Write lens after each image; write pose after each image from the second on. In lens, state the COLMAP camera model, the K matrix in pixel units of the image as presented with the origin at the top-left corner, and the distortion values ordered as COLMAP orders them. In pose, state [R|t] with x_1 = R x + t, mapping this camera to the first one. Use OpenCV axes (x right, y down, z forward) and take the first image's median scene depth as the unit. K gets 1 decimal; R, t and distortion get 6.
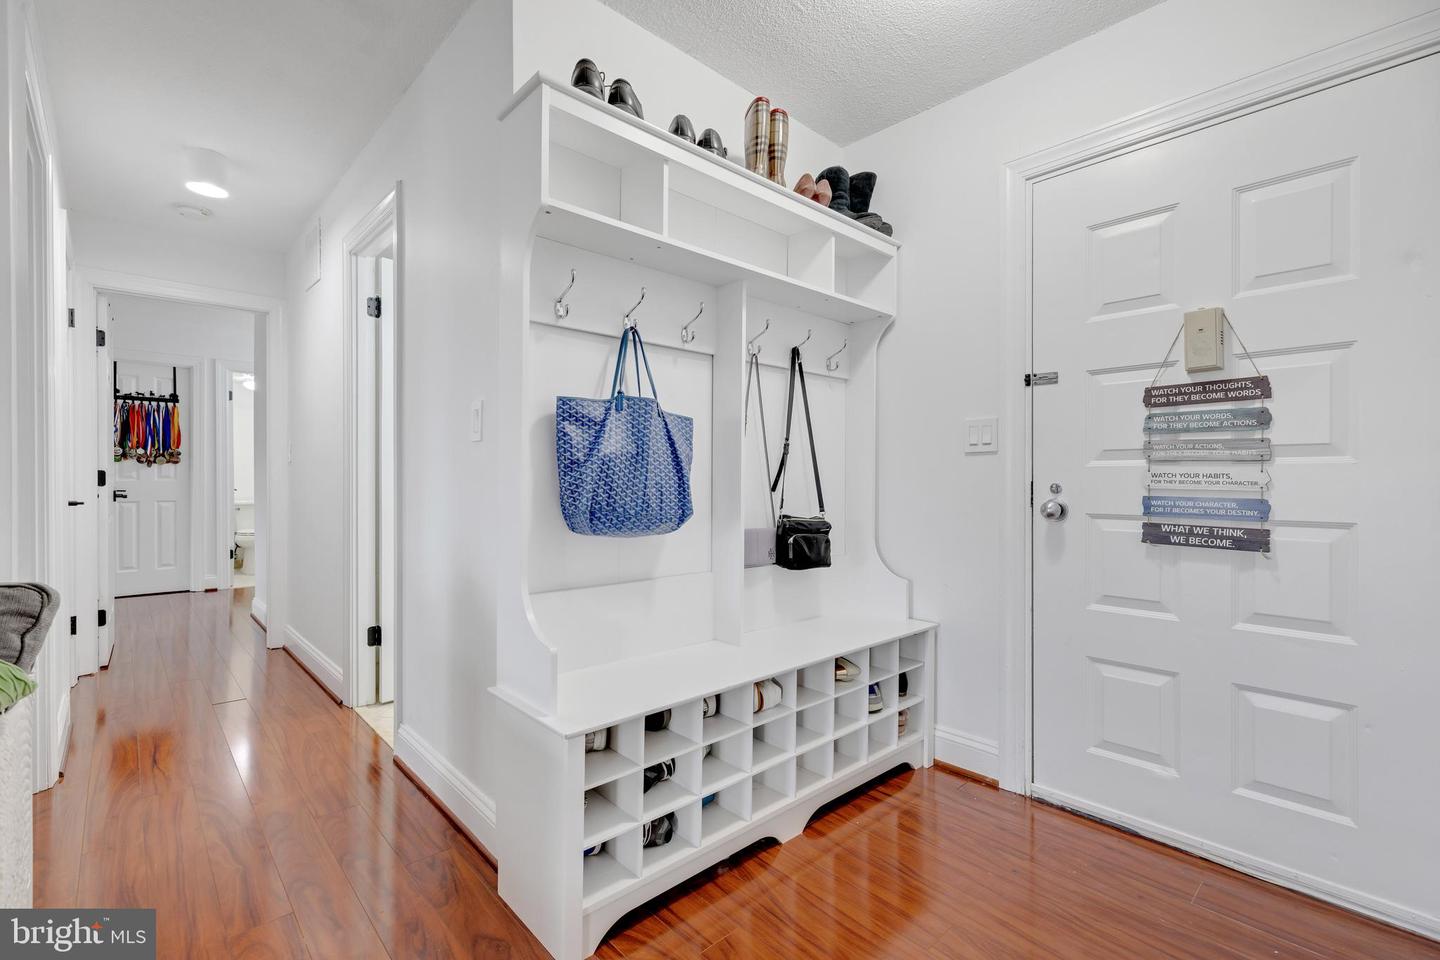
lens RADIAL K [[644.0, 0, 723.8], [0, 644.0, 481.7], [0, 0, 1]] dist [0.004099, 0.000088]
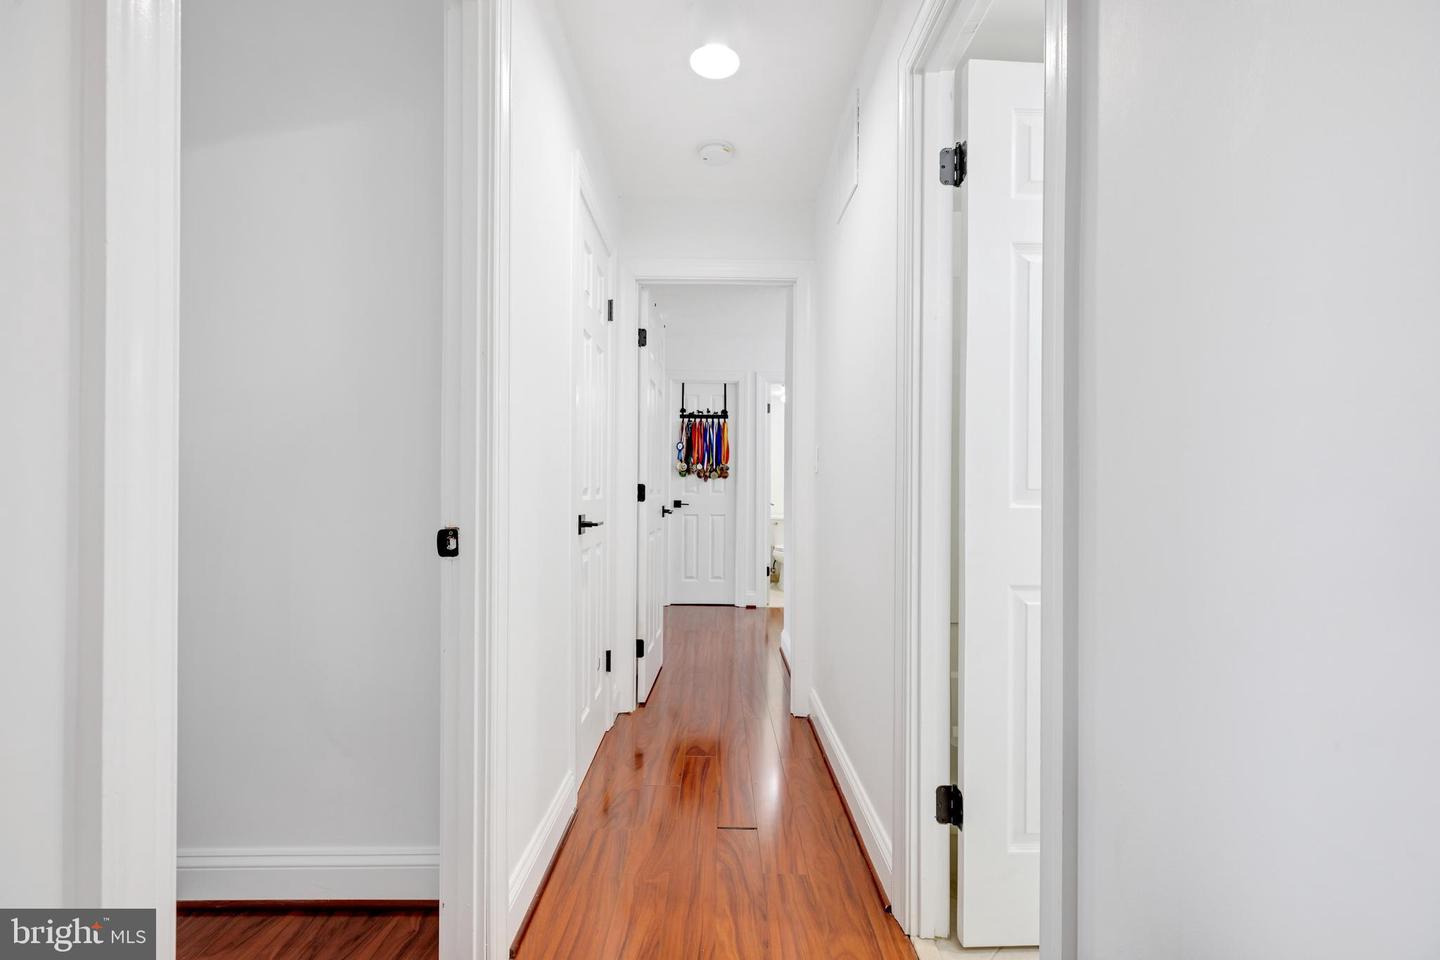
lens RADIAL K [[644.0, 0, 722.3], [0, 644.0, 485.3], [0, 0, 1]] dist [0.004099, 0.000088]
pose [[0.735811, -0.001904, -0.677184, -0.170206], [-0.010189, 0.999852, -0.013883, -0.002798], [0.677110, 0.017115, 0.735683, 0.258977]]
